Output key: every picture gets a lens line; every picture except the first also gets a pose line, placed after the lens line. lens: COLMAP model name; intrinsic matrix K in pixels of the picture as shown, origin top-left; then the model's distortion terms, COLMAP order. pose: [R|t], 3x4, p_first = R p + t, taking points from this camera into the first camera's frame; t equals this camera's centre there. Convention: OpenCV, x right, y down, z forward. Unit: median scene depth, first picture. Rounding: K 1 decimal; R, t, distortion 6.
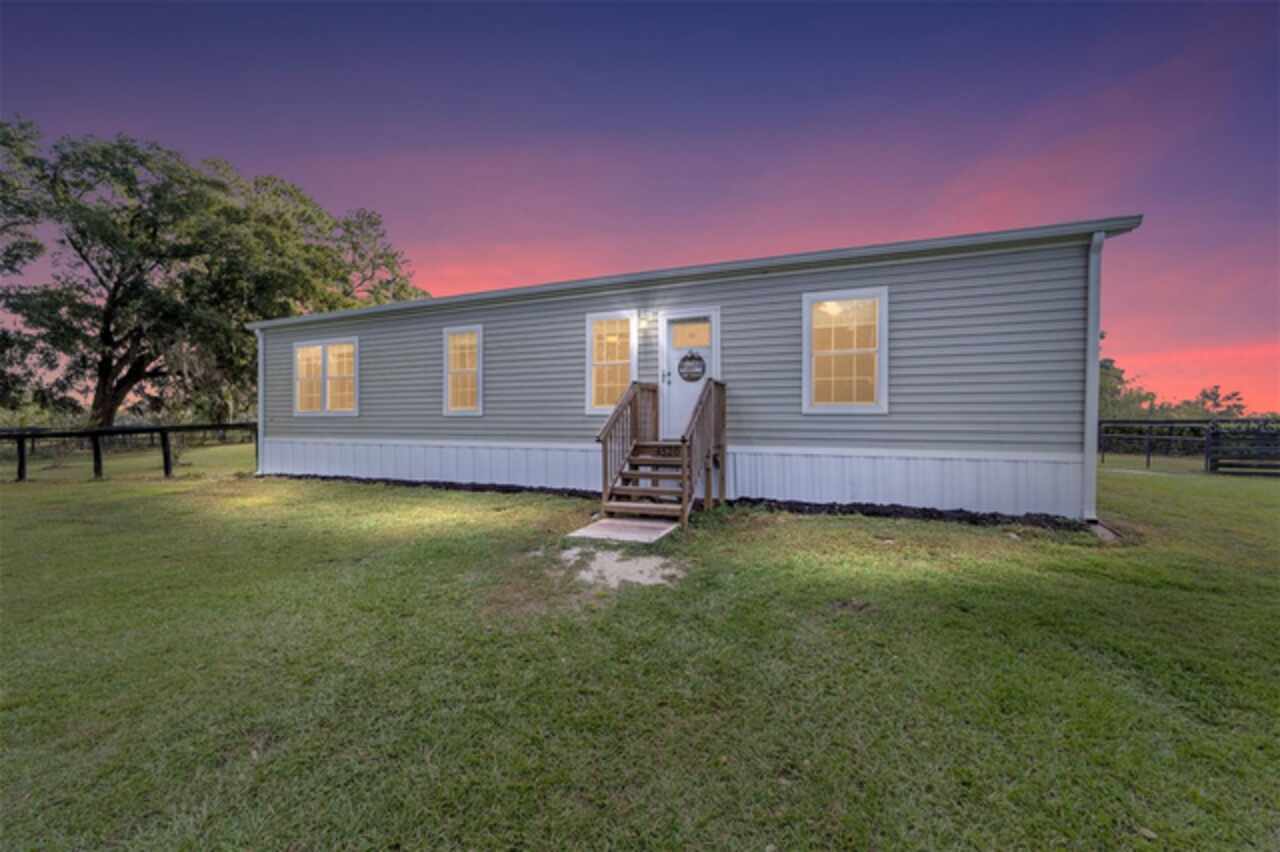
lens RADIAL K [[492.0, 0, 631.6], [0, 492.0, 425.9], [0, 0, 1]] dist [0.000836, 0.000623]
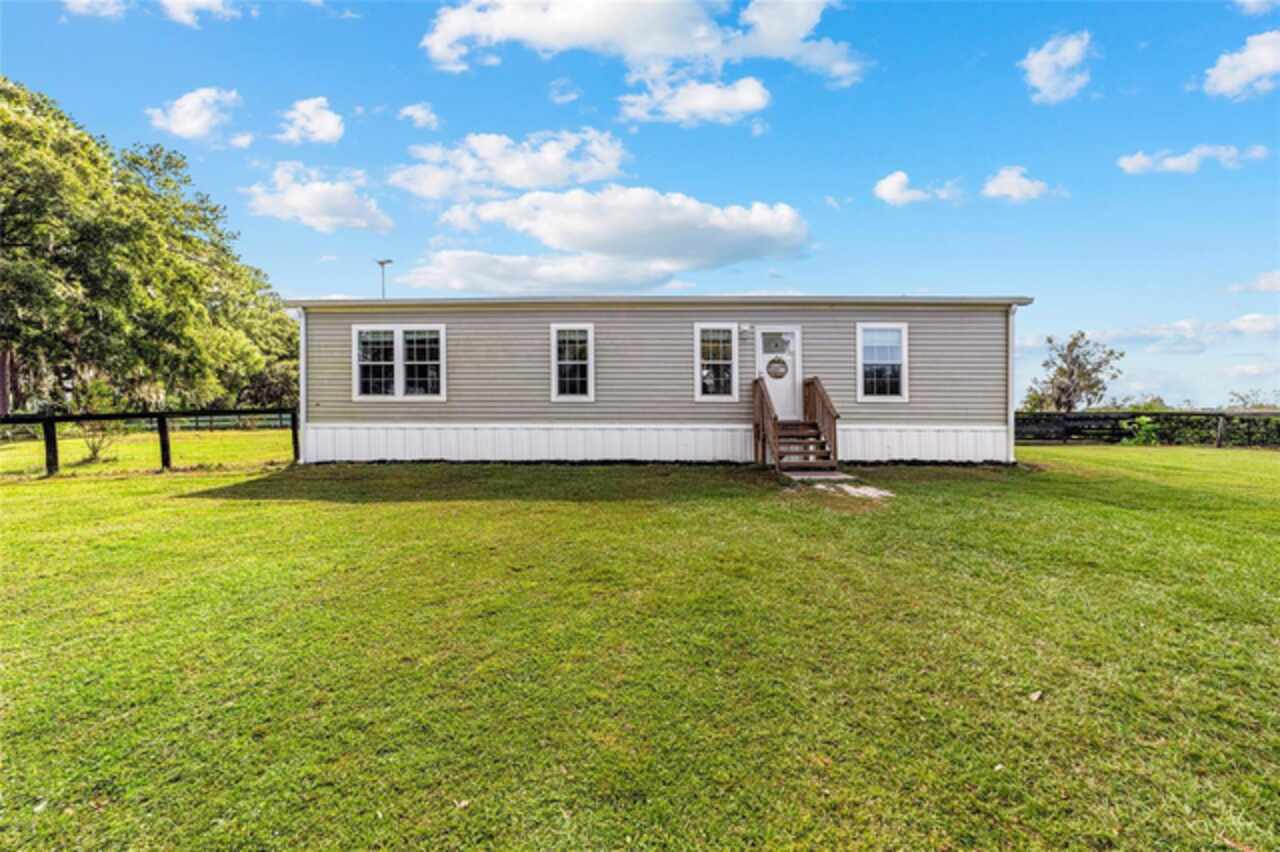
lens RADIAL K [[492.0, 0, 641.1], [0, 492.0, 425.4], [0, 0, 1]] dist [0.000836, 0.000623]
pose [[0.933886, -0.002221, 0.357563, -0.698082], [-0.000416, 0.999973, 0.007299, 0.030263], [-0.357570, -0.006965, 0.933860, -0.147293]]
